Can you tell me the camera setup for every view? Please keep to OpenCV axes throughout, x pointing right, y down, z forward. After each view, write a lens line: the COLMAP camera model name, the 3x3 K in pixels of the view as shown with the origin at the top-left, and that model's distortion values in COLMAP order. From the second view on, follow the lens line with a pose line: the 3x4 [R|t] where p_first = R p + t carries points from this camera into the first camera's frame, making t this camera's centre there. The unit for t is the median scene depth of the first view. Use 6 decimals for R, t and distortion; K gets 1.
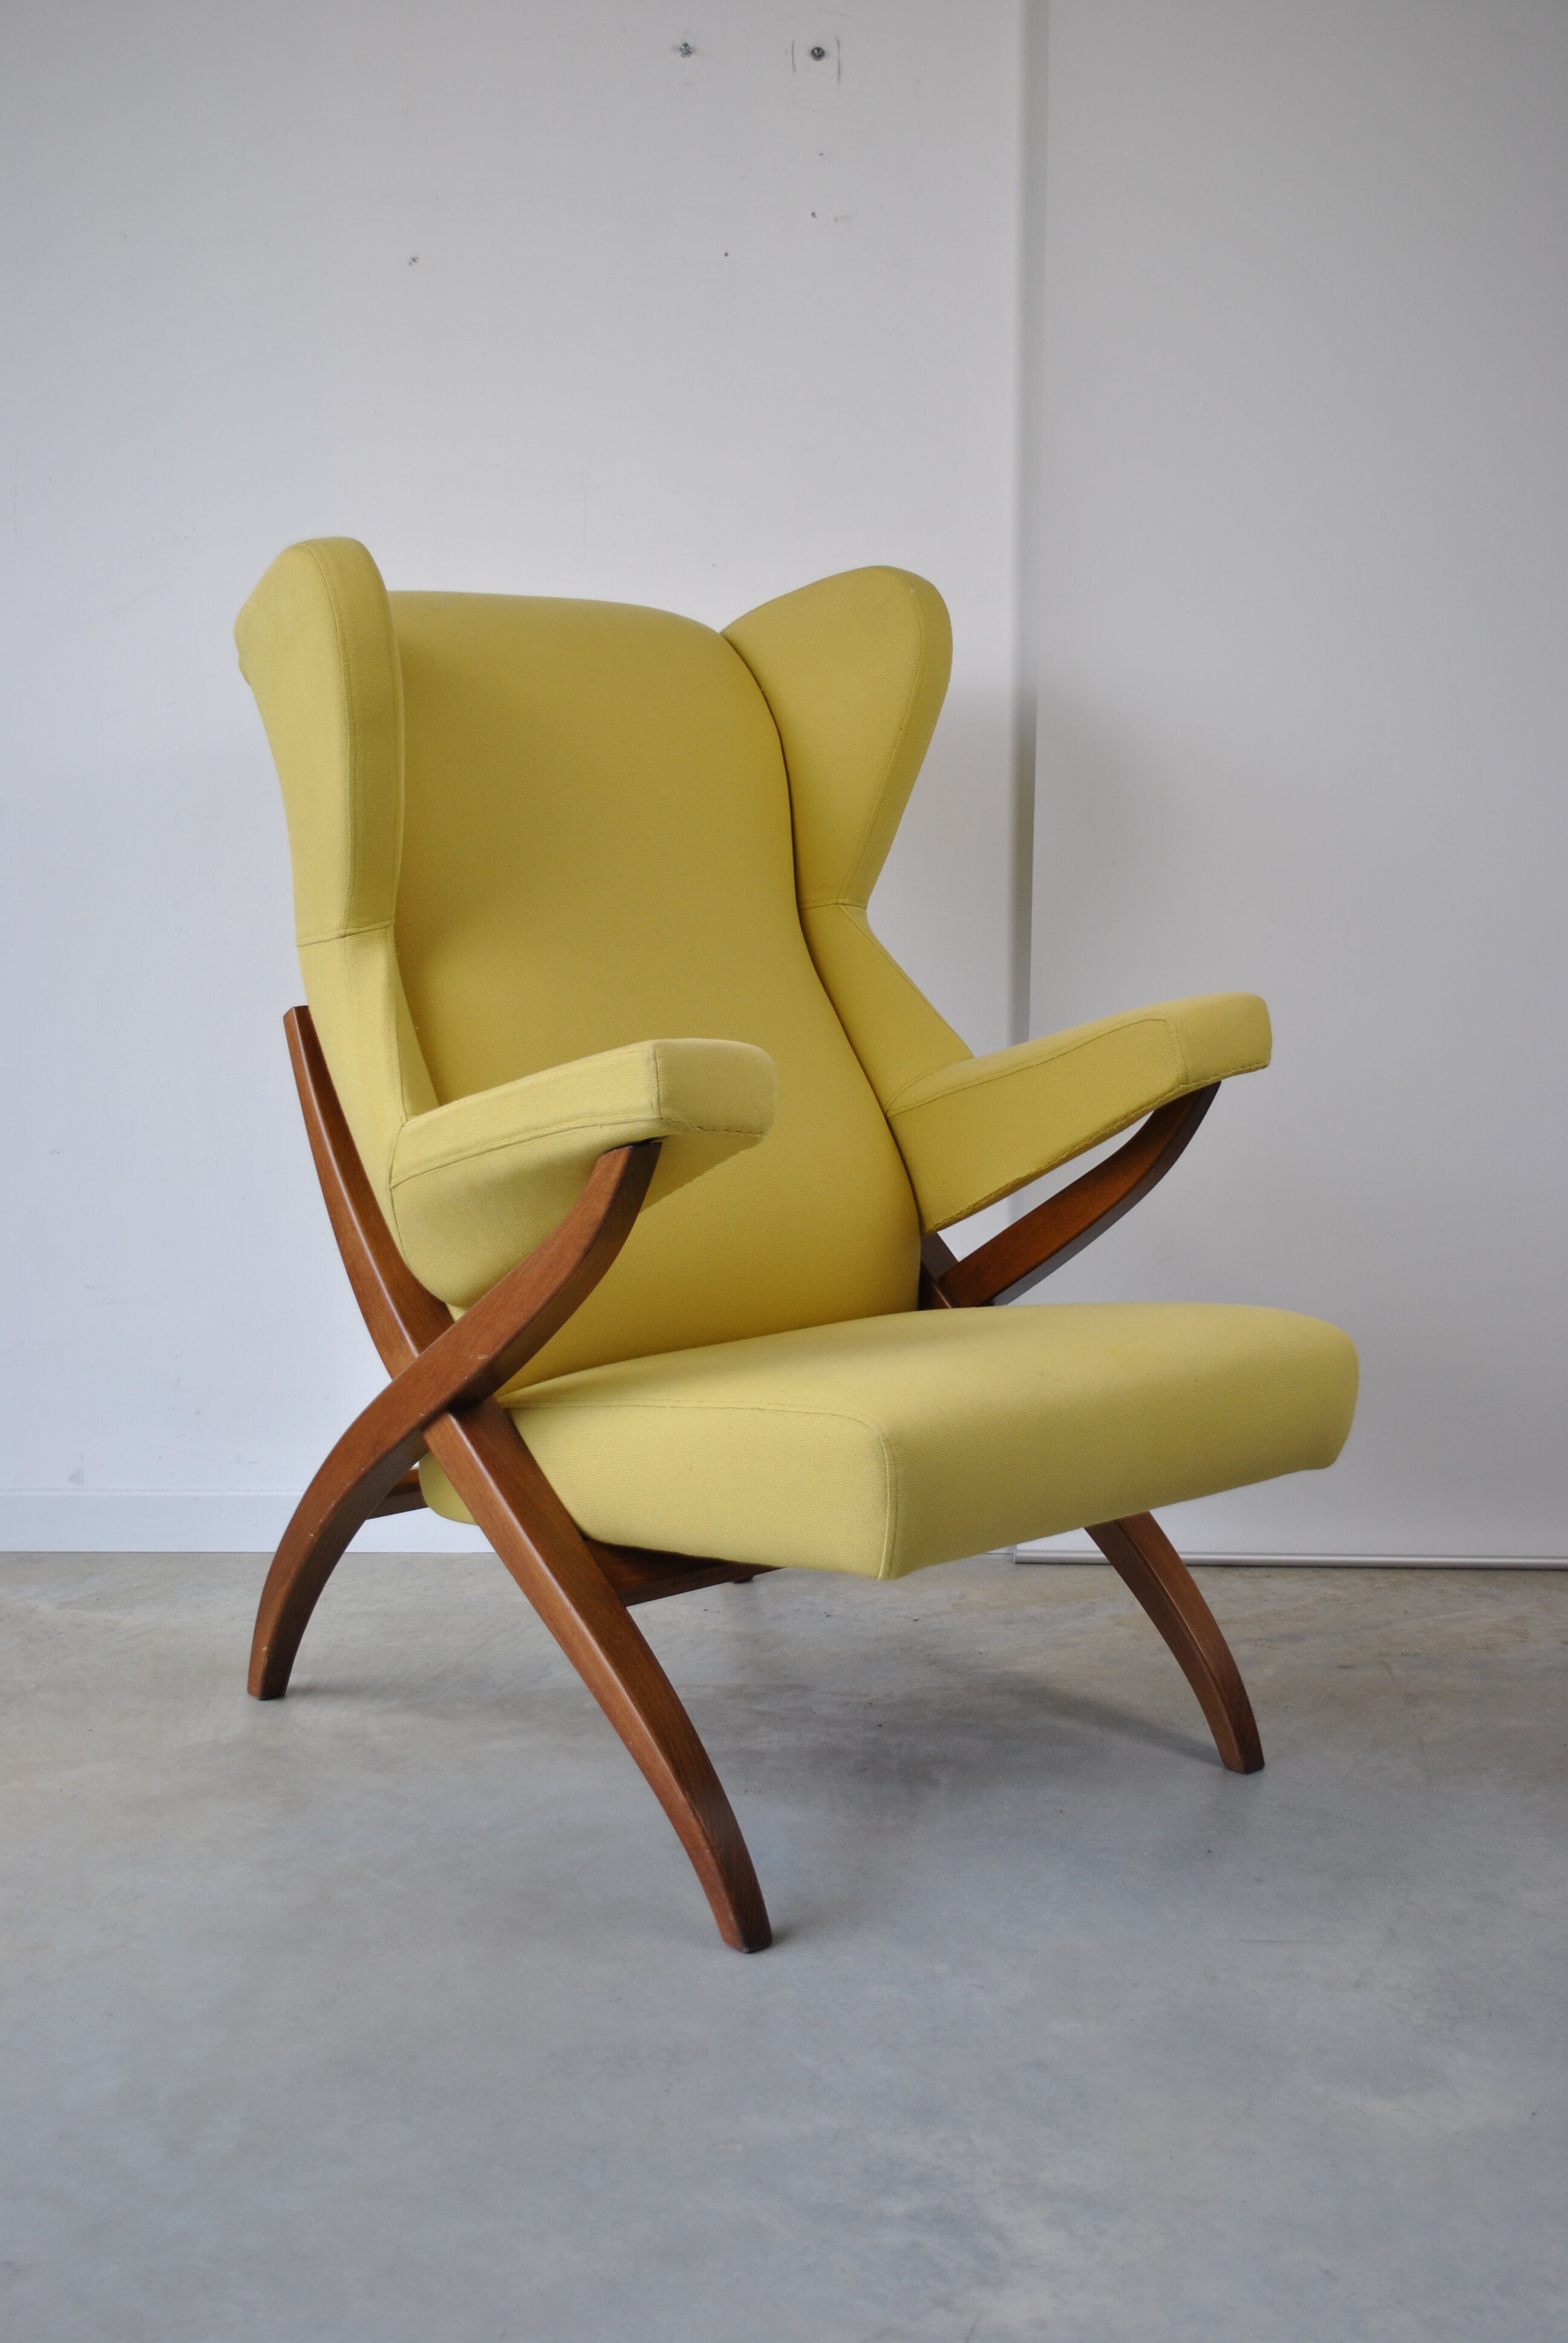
lens RADIAL K [[2707.2, 0, 786.8], [0, 2707.2, 1173.8], [0, 0, 1]] dist [-0.046580, 0.000000]
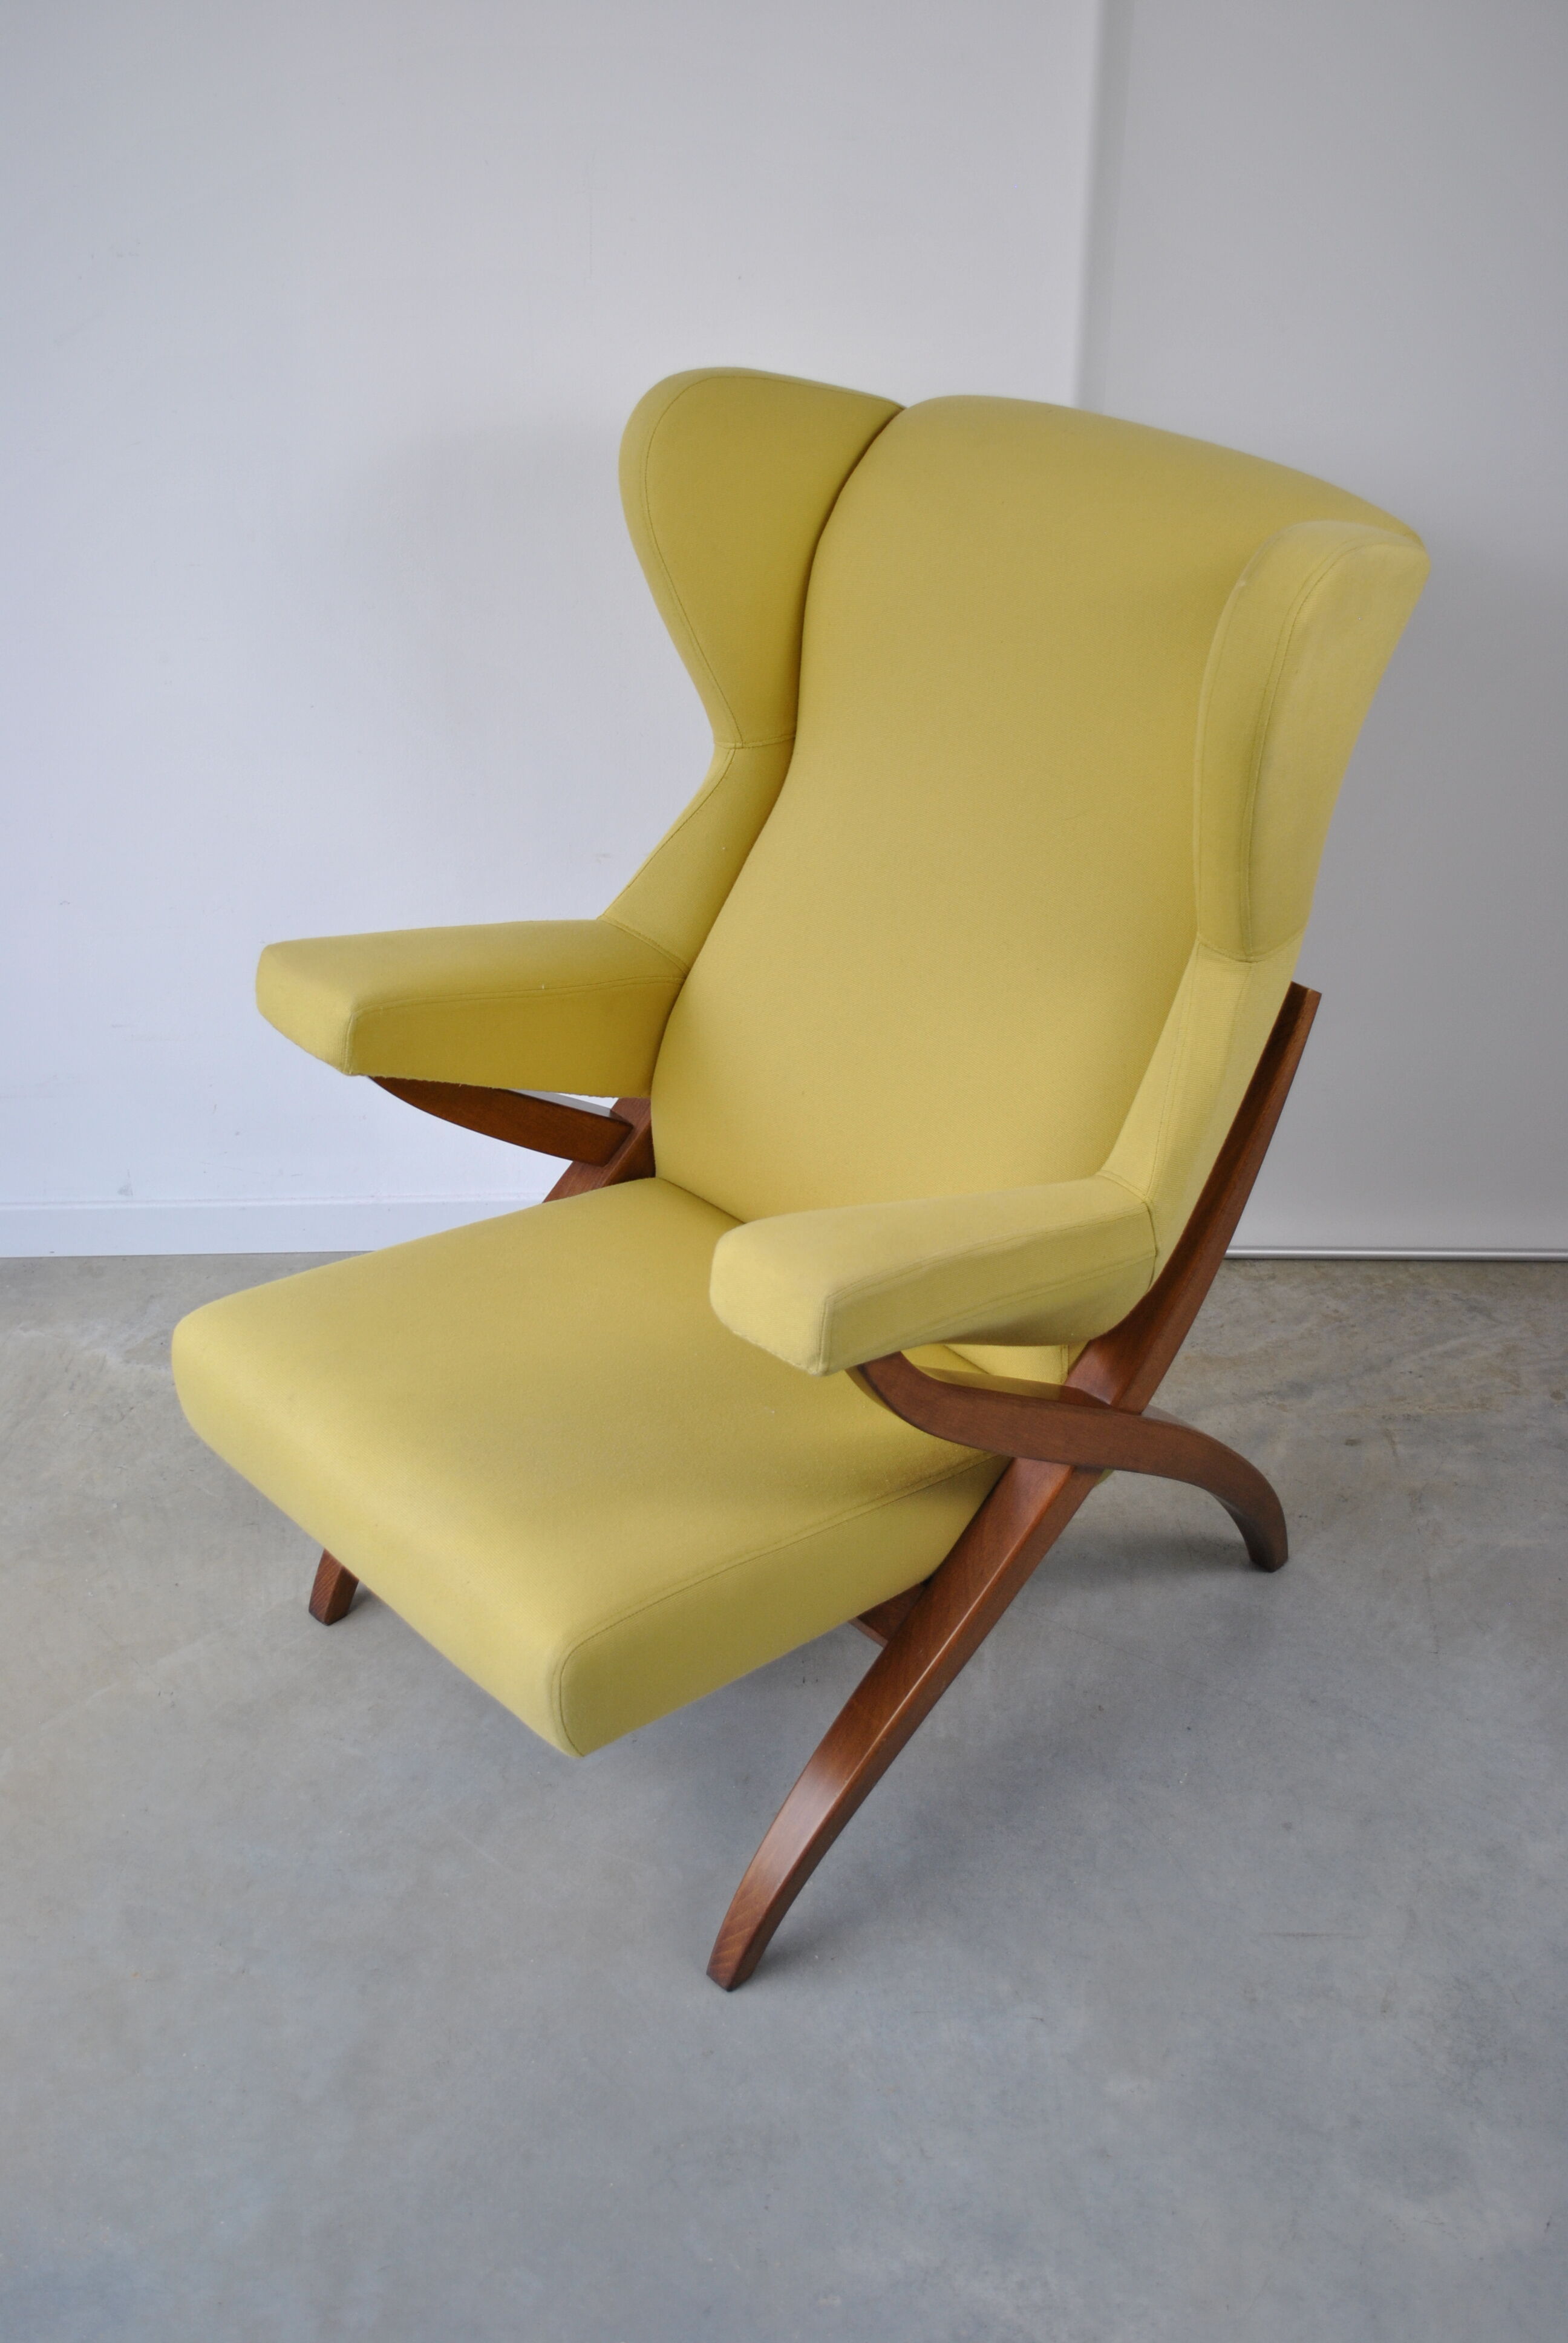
lens RADIAL K [[2328.5, 0, 788.7], [0, 2328.5, 1178.4], [0, 0, 1]] dist [-0.060174, 0.000000]
pose [[0.999645, -0.012881, 0.023326, -0.047355], [0.002140, 0.911378, 0.411564, -0.390599], [-0.026561, -0.411368, 0.911082, 0.291435]]
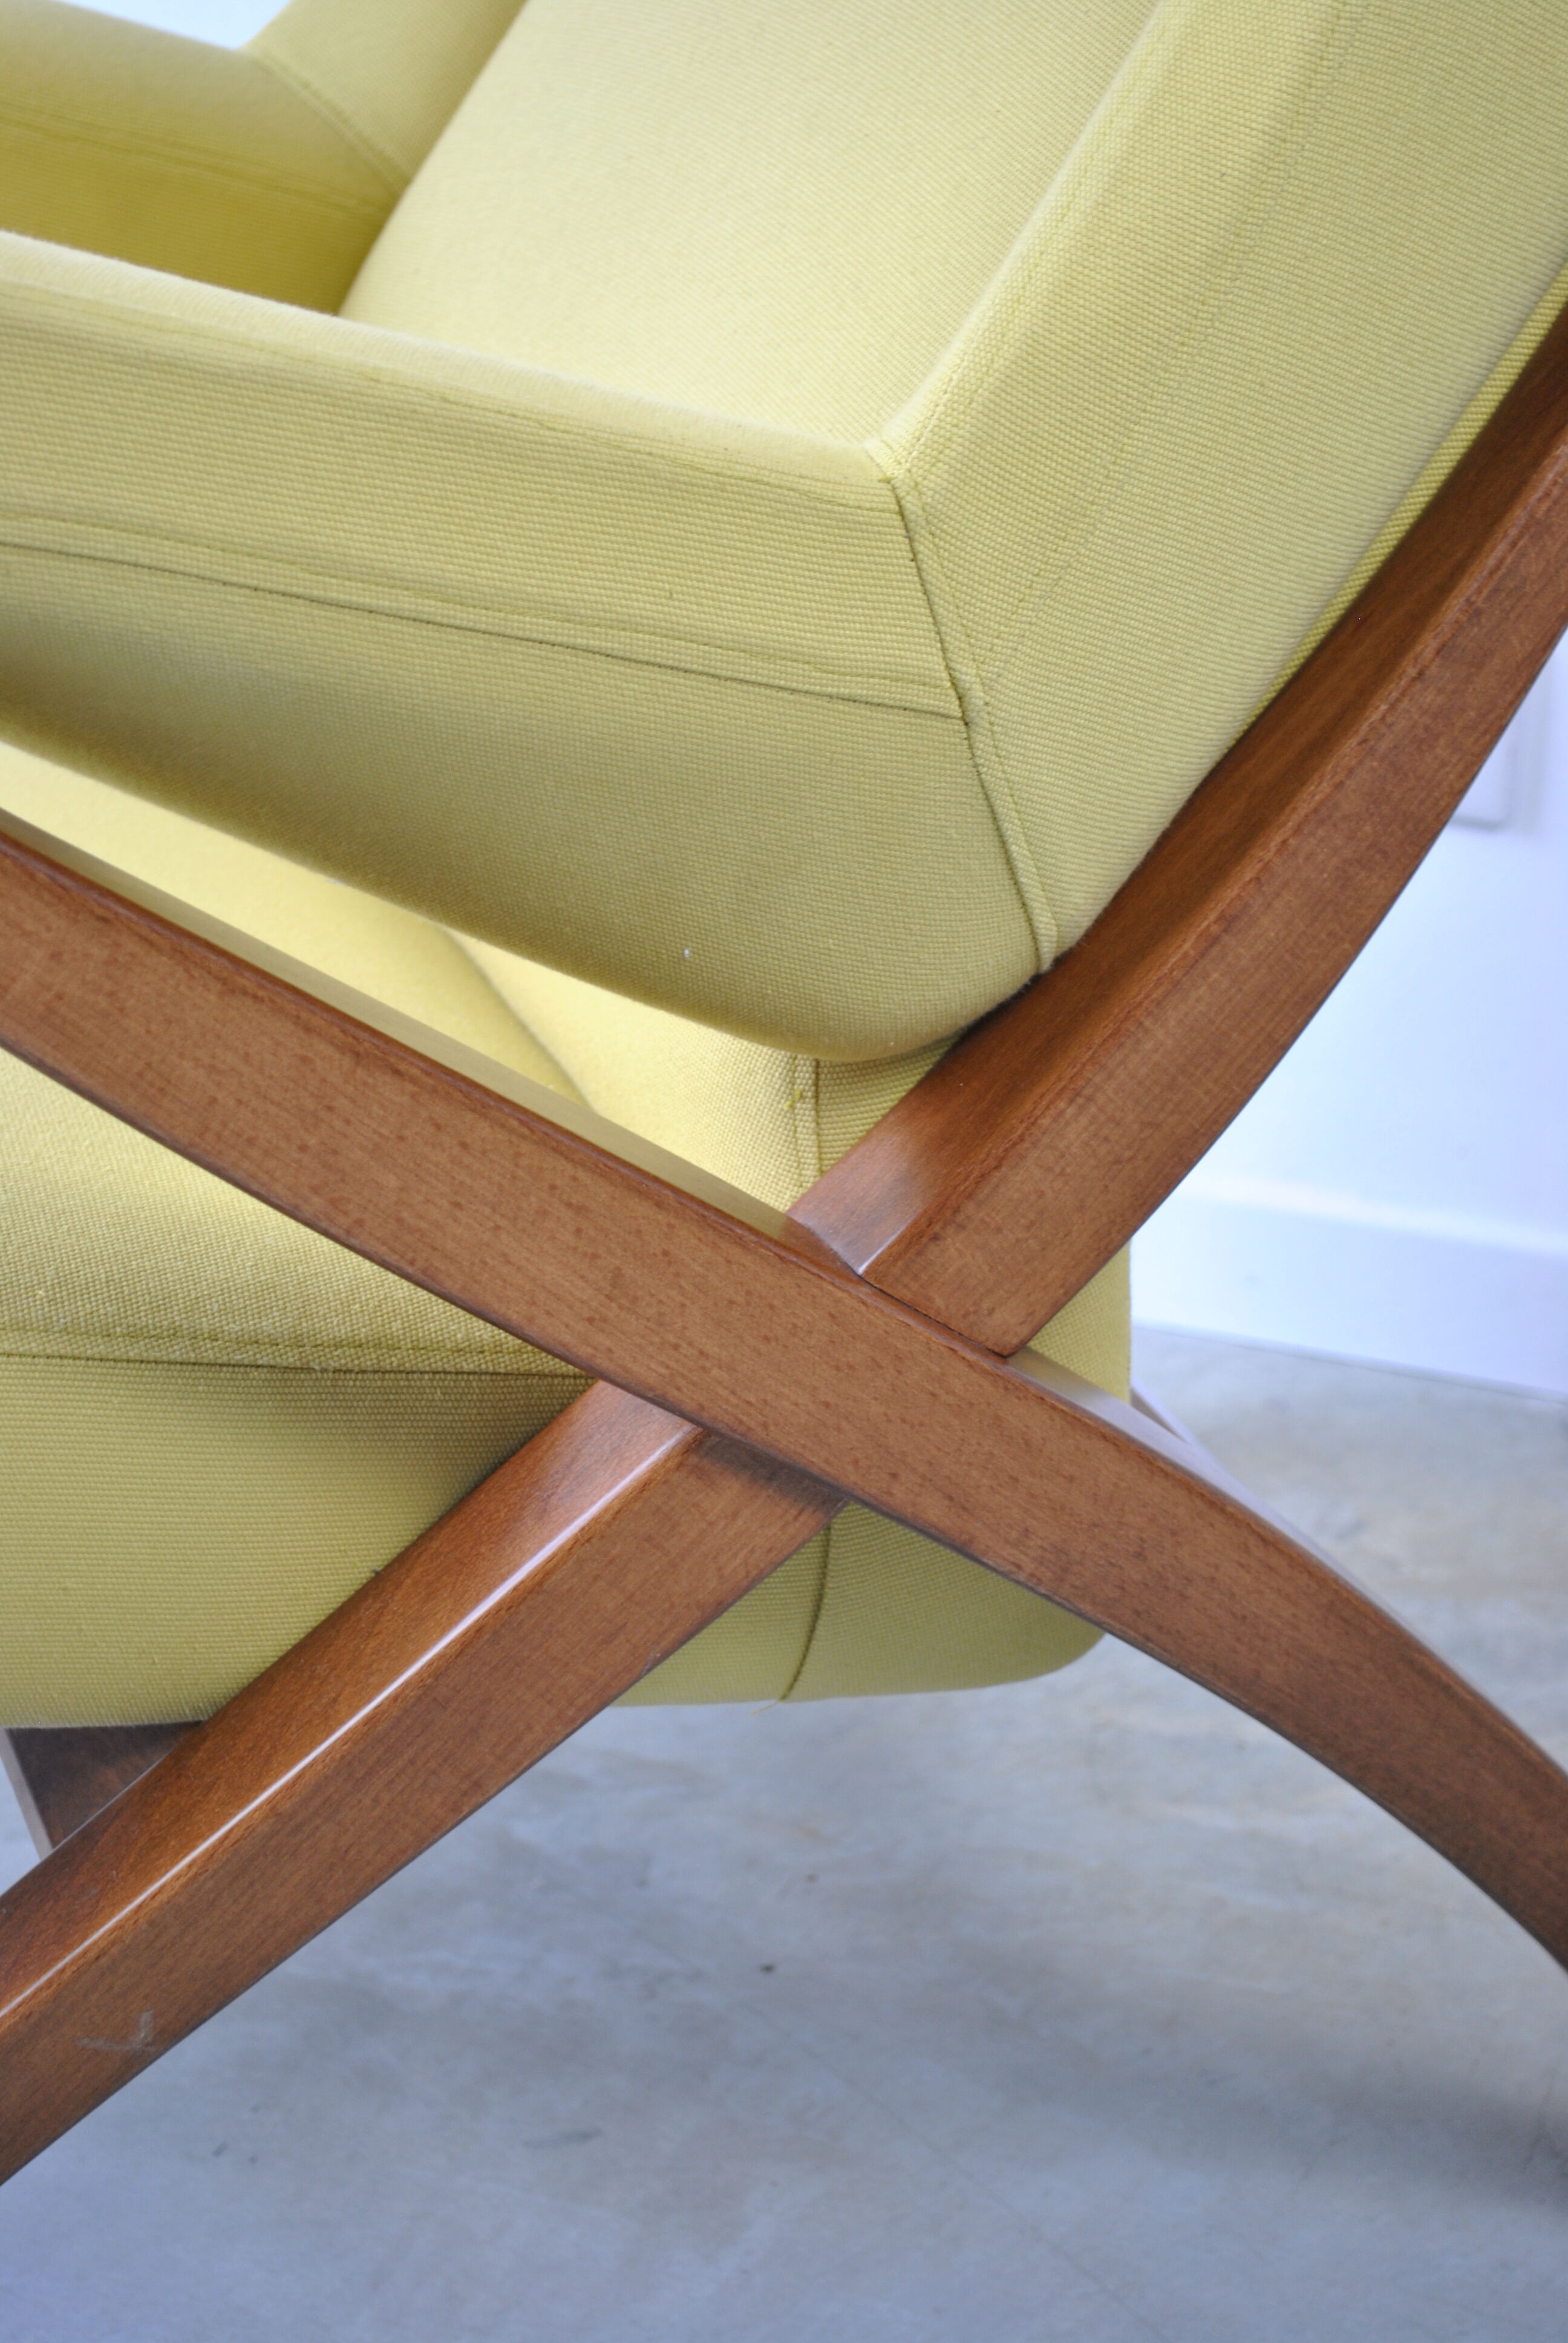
lens RADIAL K [[4395.0, 0, 765.3], [0, 4395.0, 1184.2], [0, 0, 1]] dist [0.016852, 0.000000]
pose [[0.927672, 0.157736, -0.338444, 0.279914], [-0.068532, 0.962921, 0.260934, -0.070571], [0.367054, -0.218867, 0.904085, 0.608162]]
